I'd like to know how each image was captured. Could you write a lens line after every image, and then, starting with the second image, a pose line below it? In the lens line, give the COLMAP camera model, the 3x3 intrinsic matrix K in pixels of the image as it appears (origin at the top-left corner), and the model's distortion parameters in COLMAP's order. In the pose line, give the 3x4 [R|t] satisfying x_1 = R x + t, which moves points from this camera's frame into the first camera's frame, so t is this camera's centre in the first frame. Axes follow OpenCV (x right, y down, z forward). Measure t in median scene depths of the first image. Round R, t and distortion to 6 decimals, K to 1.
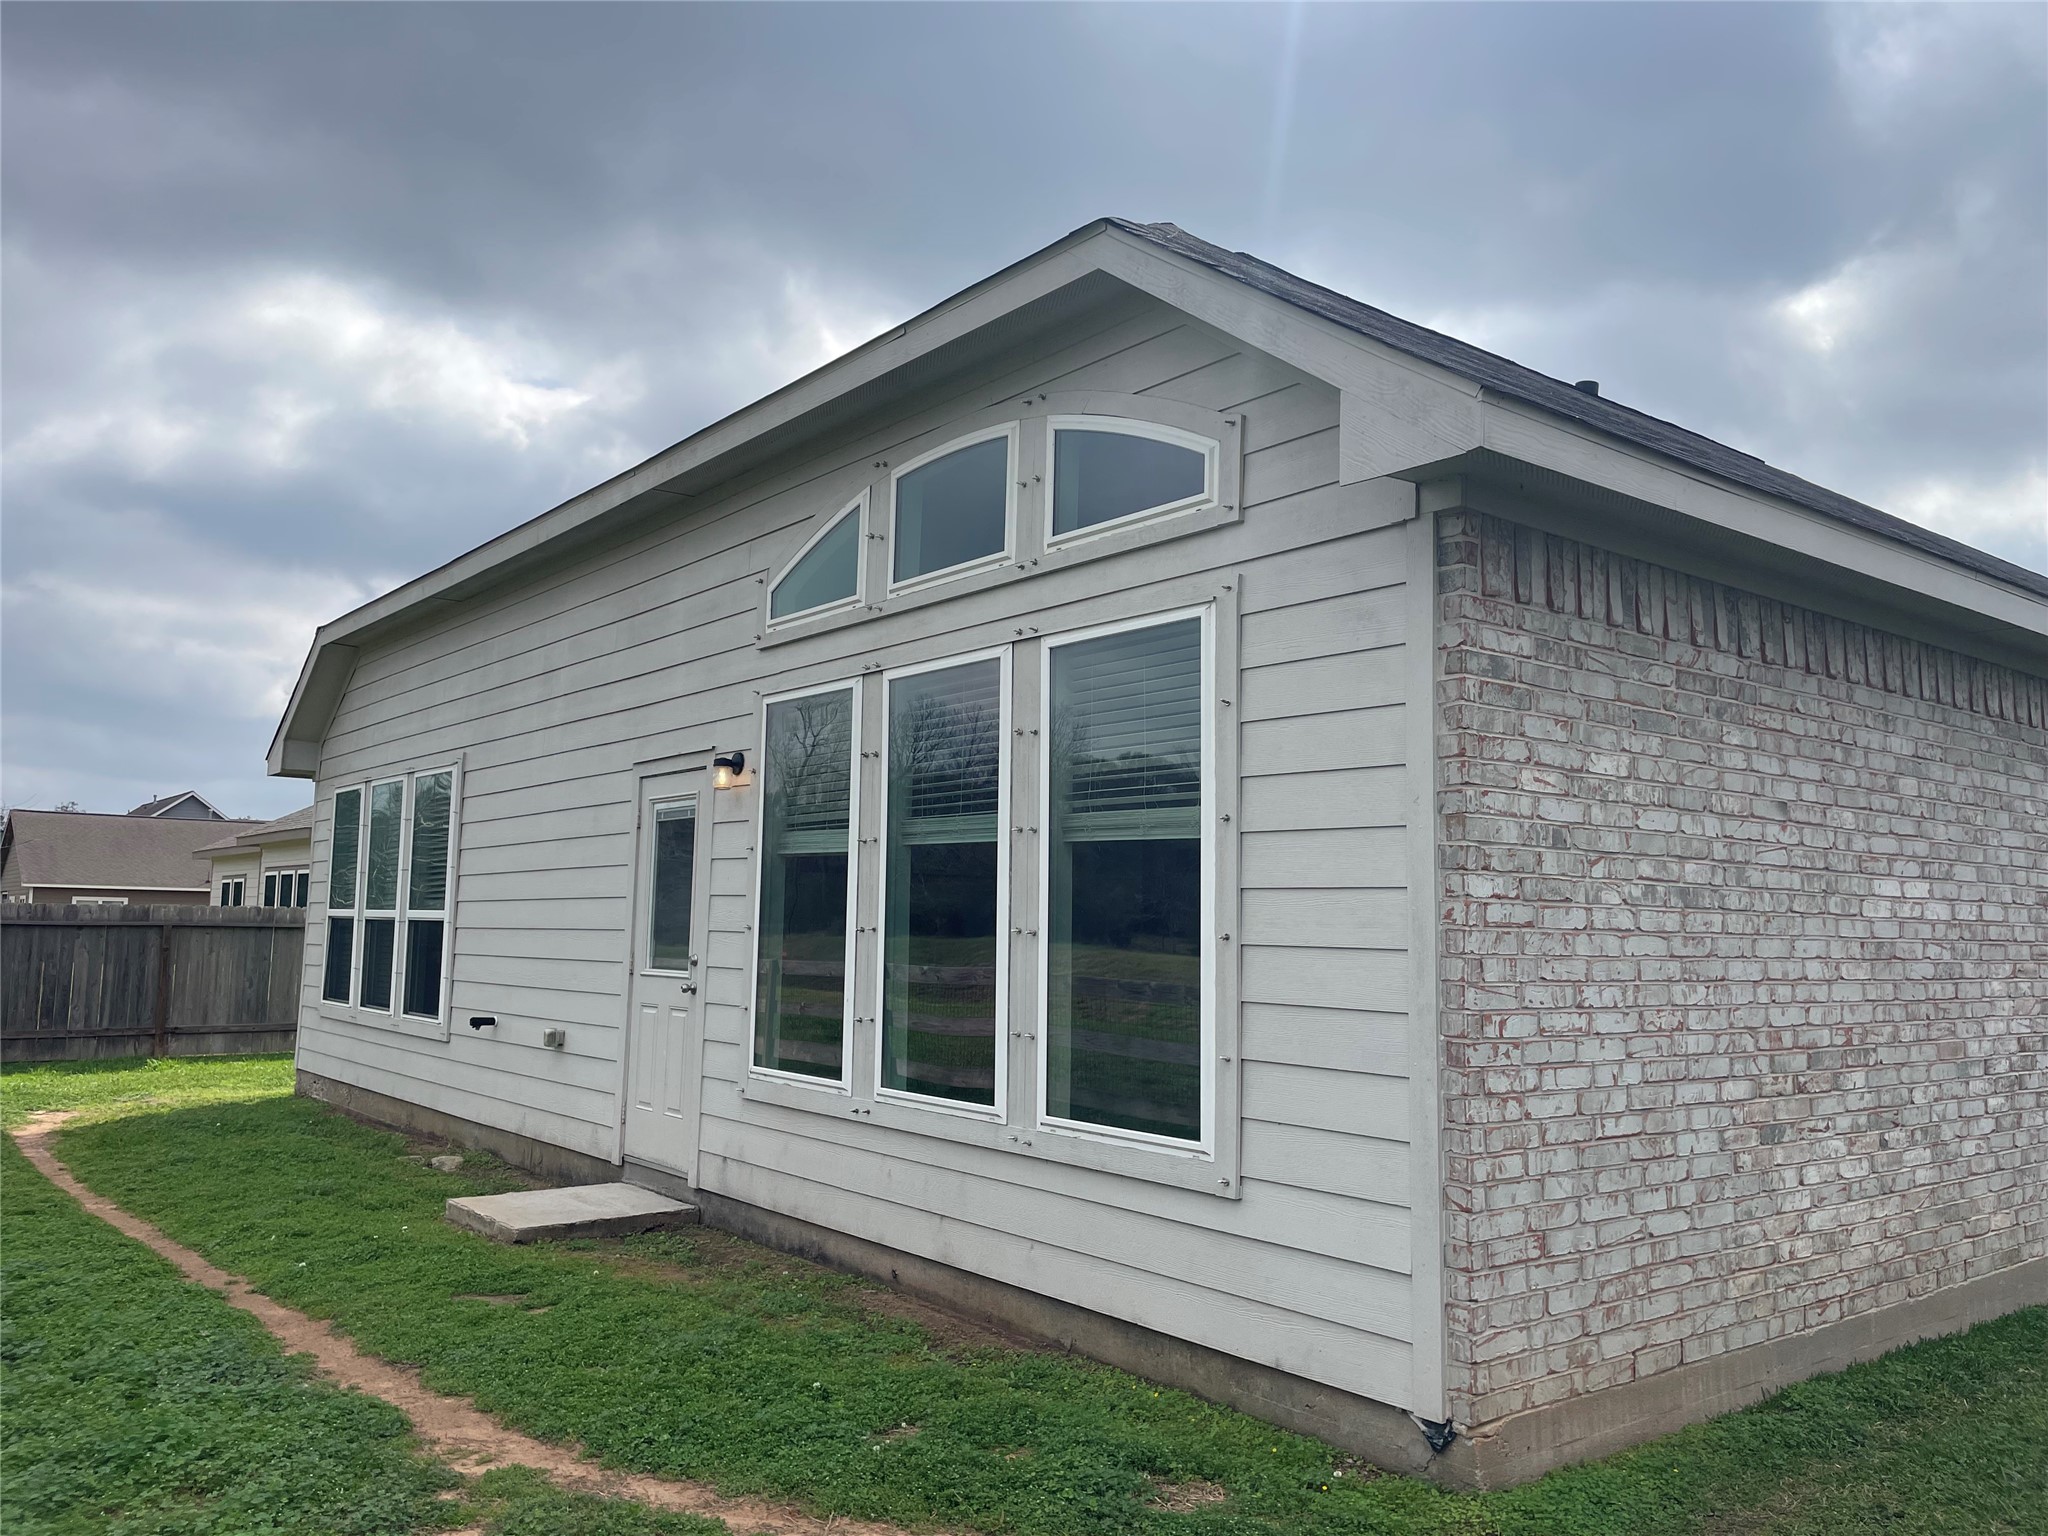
lens RADIAL K [[1557.7, 0, 1024.7], [0, 1557.7, 760.1], [0, 0, 1]] dist [0.042279, -0.041298]
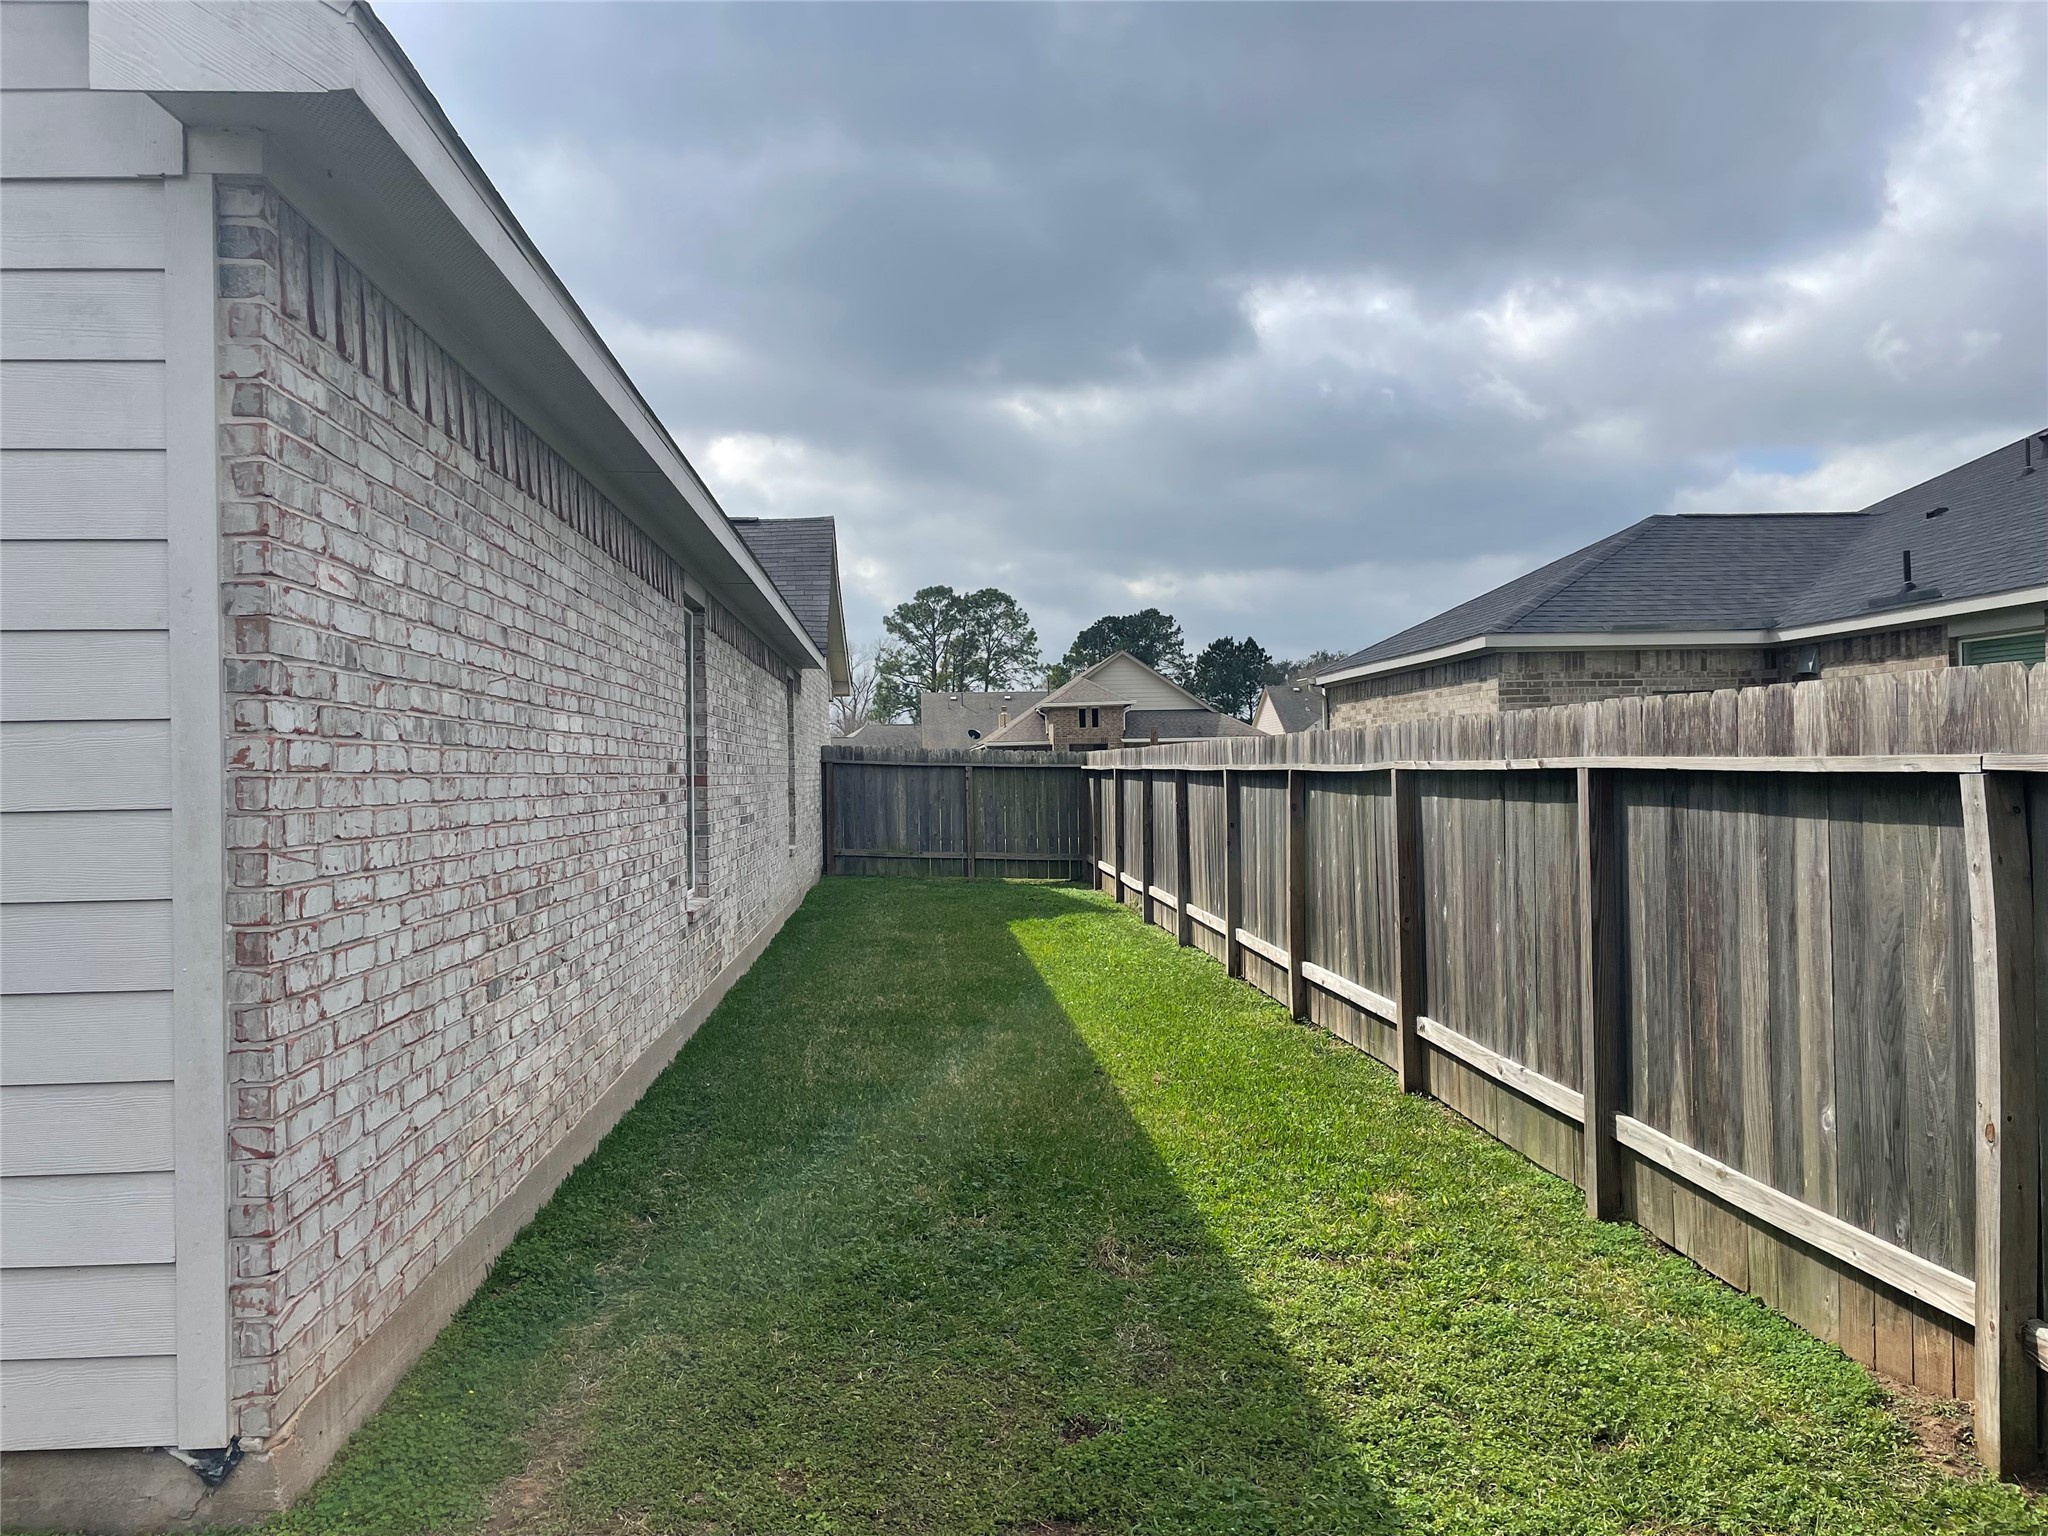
lens RADIAL K [[1557.7, 0, 1024.9], [0, 1557.7, 770.5], [0, 0, 1]] dist [0.042279, -0.041298]
pose [[0.582428, -0.026997, 0.812434, -0.099731], [-0.059538, 0.995347, 0.075757, 0.028583], [-0.810699, -0.092494, 0.578110, 0.285289]]
